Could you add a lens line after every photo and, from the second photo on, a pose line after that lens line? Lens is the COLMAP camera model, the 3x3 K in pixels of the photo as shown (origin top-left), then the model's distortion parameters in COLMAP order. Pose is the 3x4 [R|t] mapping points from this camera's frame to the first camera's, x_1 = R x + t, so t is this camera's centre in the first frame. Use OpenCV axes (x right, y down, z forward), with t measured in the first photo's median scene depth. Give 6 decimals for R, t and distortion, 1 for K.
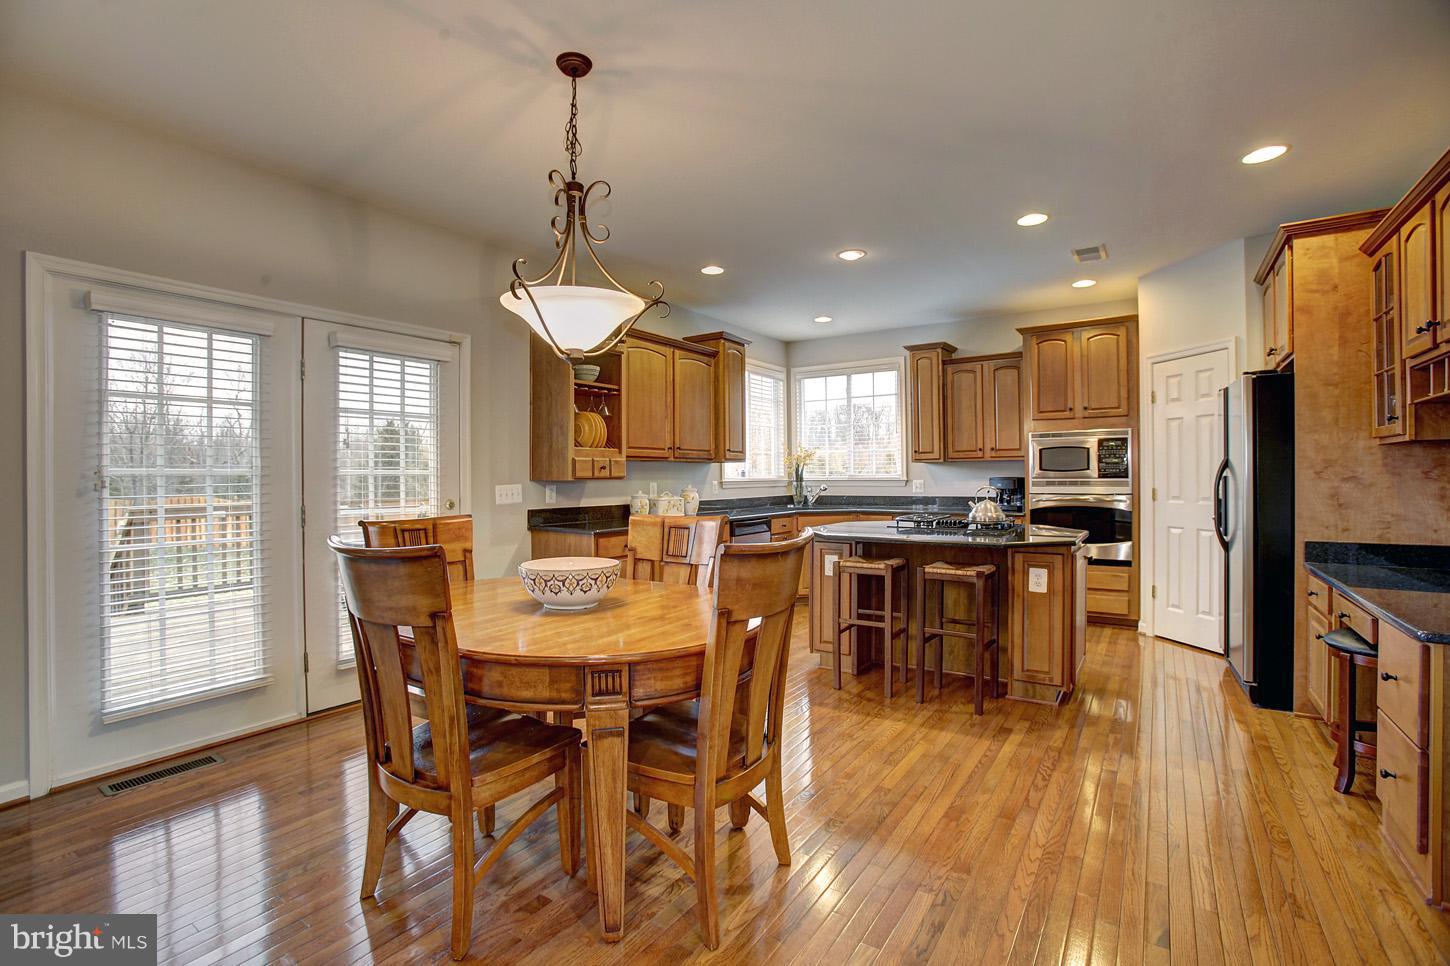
lens RADIAL K [[670.1, 0, 722.5], [0, 670.1, 475.1], [0, 0, 1]] dist [-0.039190, 0.009508]
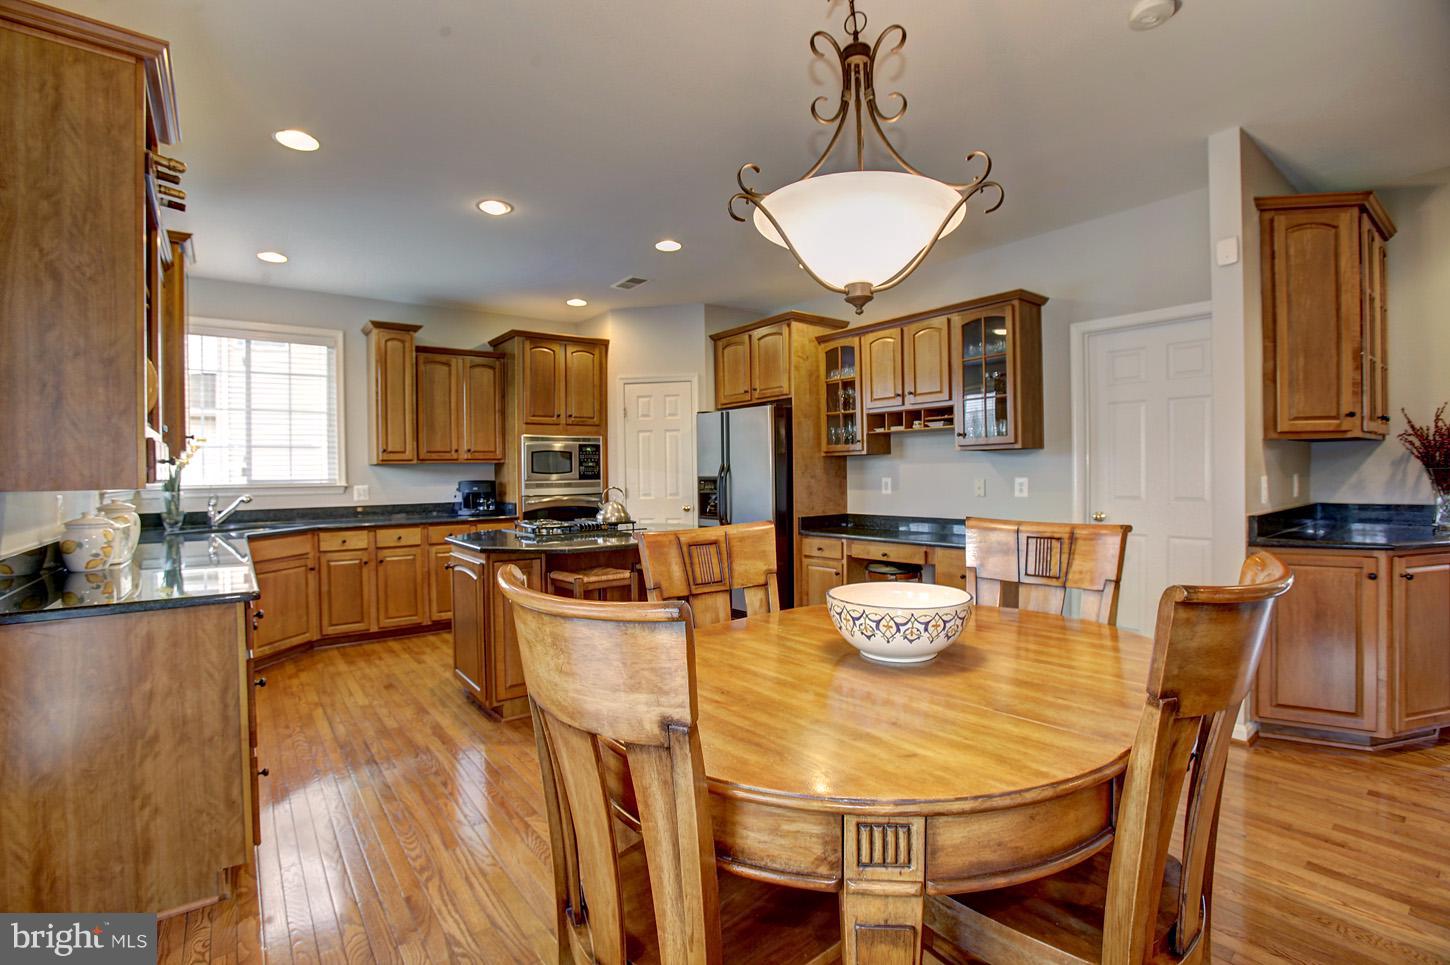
lens RADIAL K [[670.1, 0, 722.8], [0, 670.1, 476.6], [0, 0, 1]] dist [-0.039190, 0.009508]
pose [[0.330074, -0.004059, 0.943946, -0.419611], [0.012274, 0.999925, 0.000008, 0.002081], [-0.943875, 0.011583, 0.330099, 0.406762]]
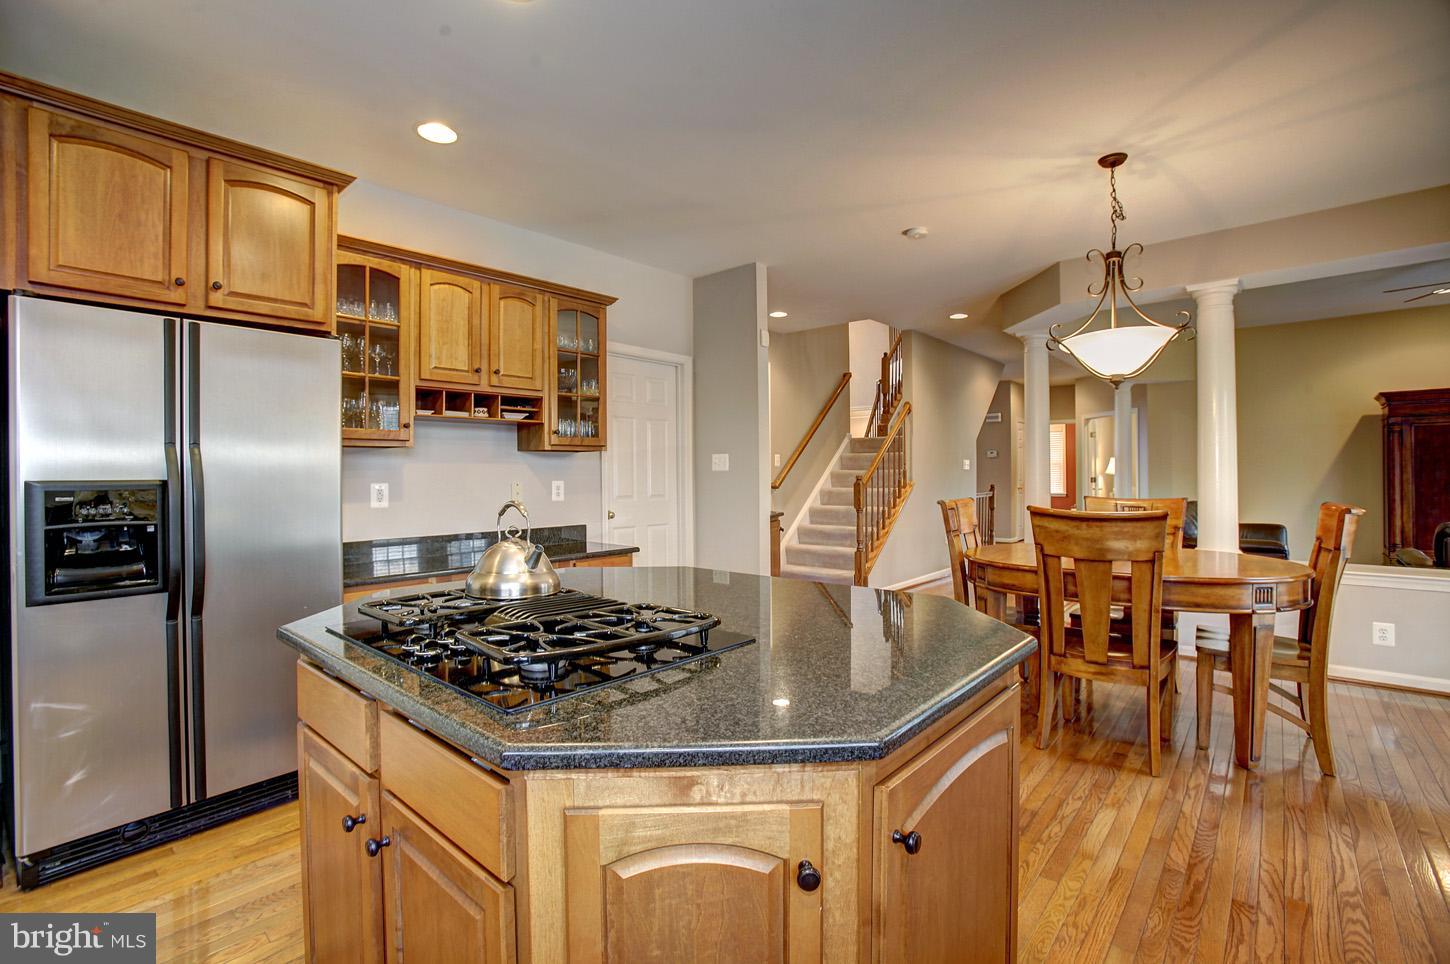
lens RADIAL K [[670.1, 0, 717.9], [0, 670.1, 474.5], [0, 0, 1]] dist [-0.039190, 0.009508]
pose [[-0.988395, 0.009767, 0.151592, 0.176746], [0.010437, 0.999939, 0.003623, -0.000717], [-0.151547, 0.005163, -0.988437, 1.109028]]
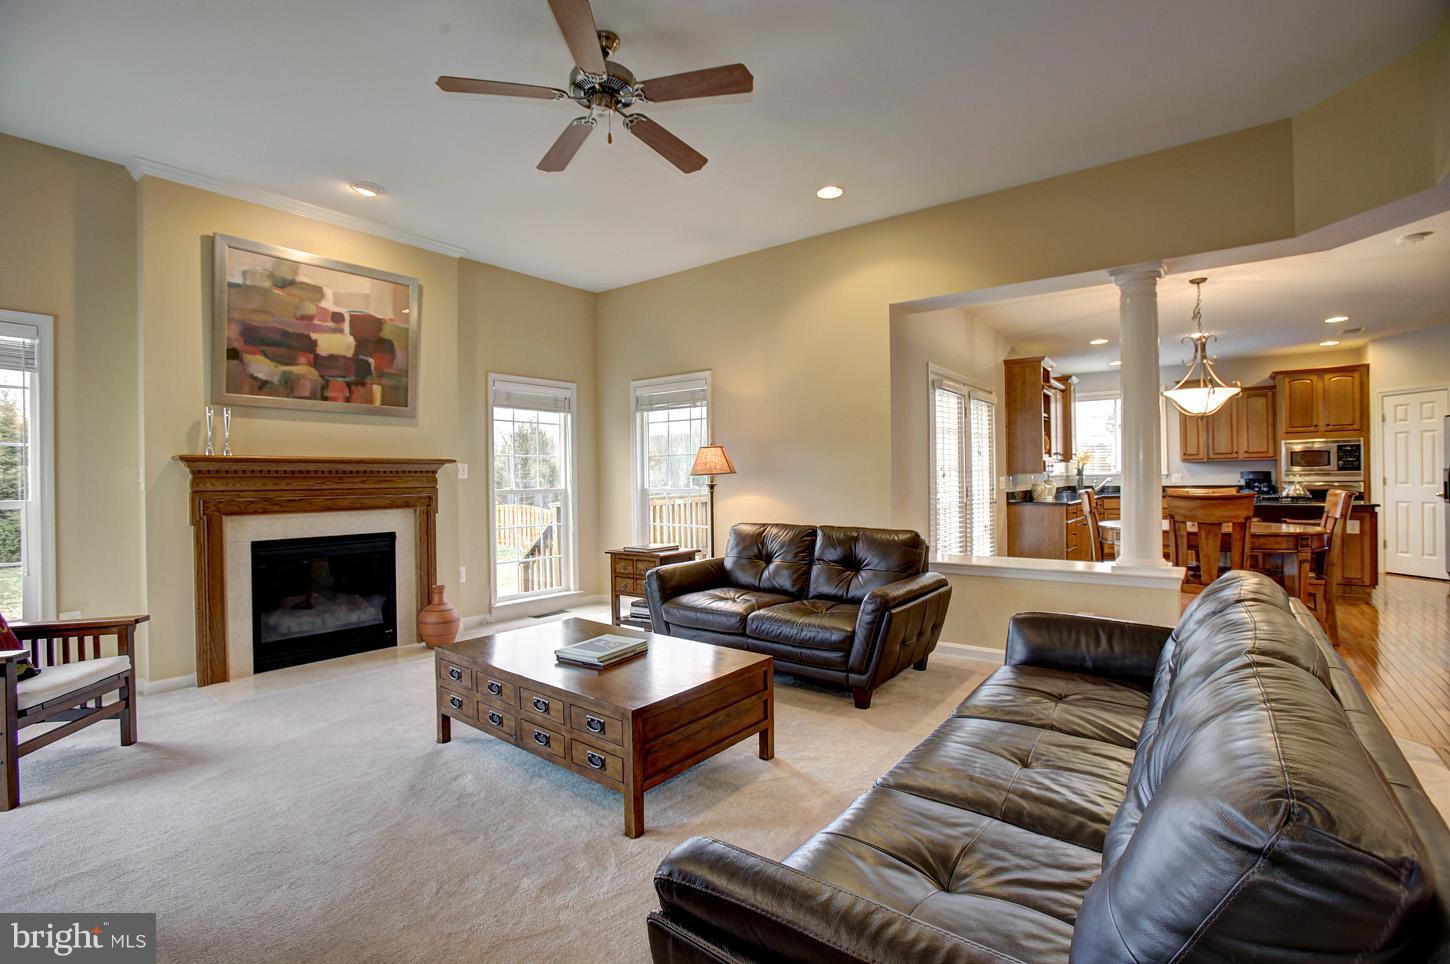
lens RADIAL K [[670.1, 0, 691.4], [0, 670.1, 475.4], [0, 0, 1]] dist [-0.039190, 0.009508]
pose [[0.997170, -0.007462, -0.074804, -0.815693], [0.007375, 0.999972, -0.001431, 0.006165], [0.074813, 0.000875, 0.997197, -0.612679]]
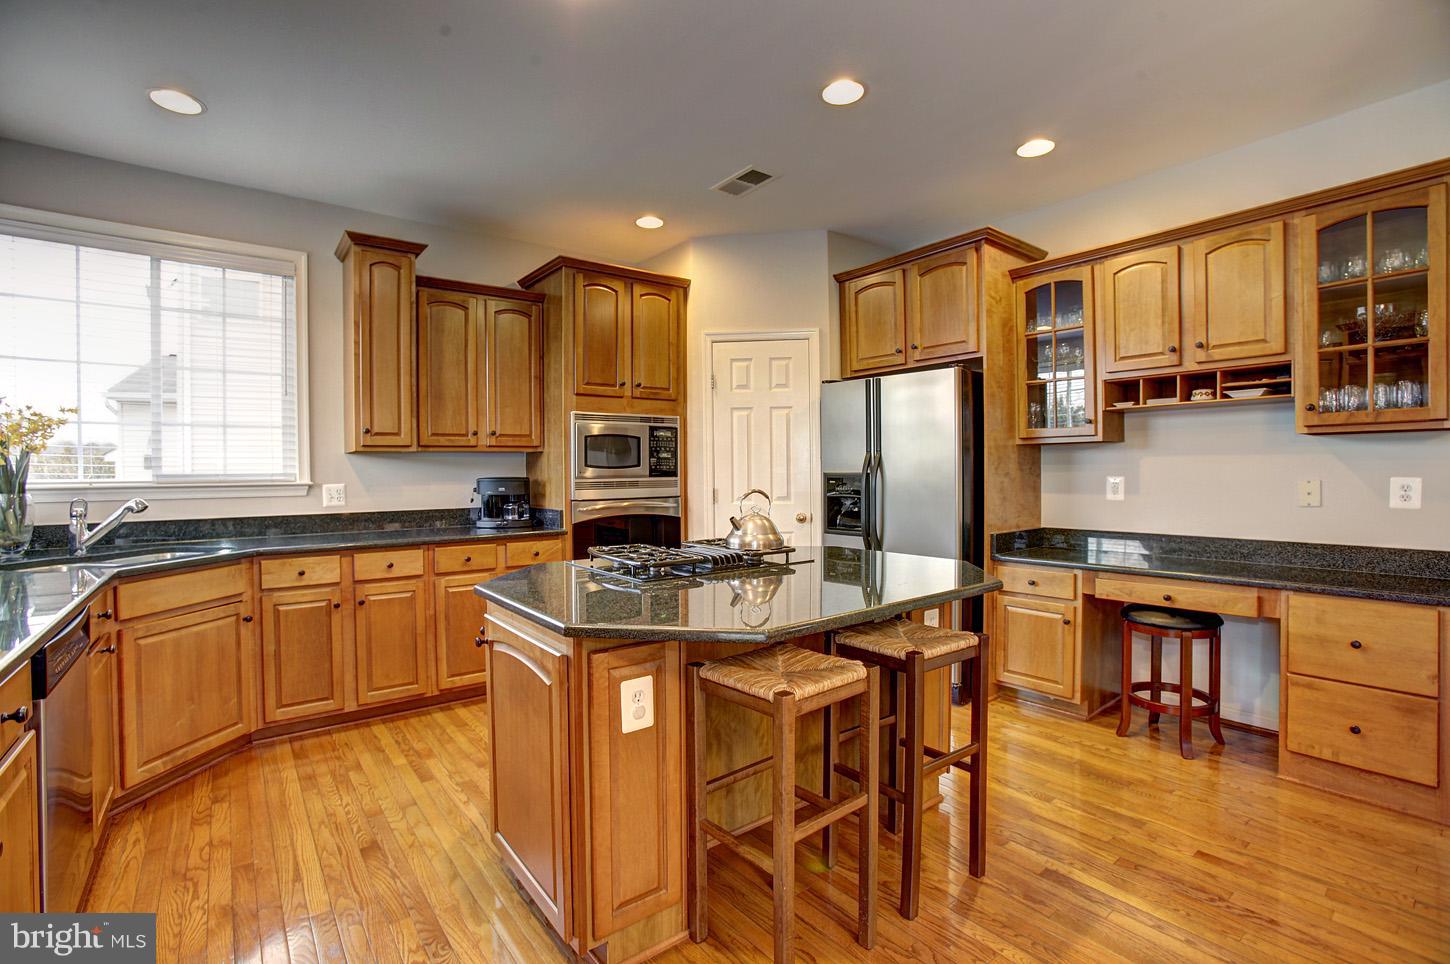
lens RADIAL K [[670.1, 0, 733.2], [0, 670.1, 476.2], [0, 0, 1]] dist [-0.039190, 0.009508]
pose [[0.310313, -0.006187, 0.950614, -0.155871], [0.006644, 0.999969, 0.004339, 0.000912], [-0.950611, 0.004970, 0.310344, 0.669737]]
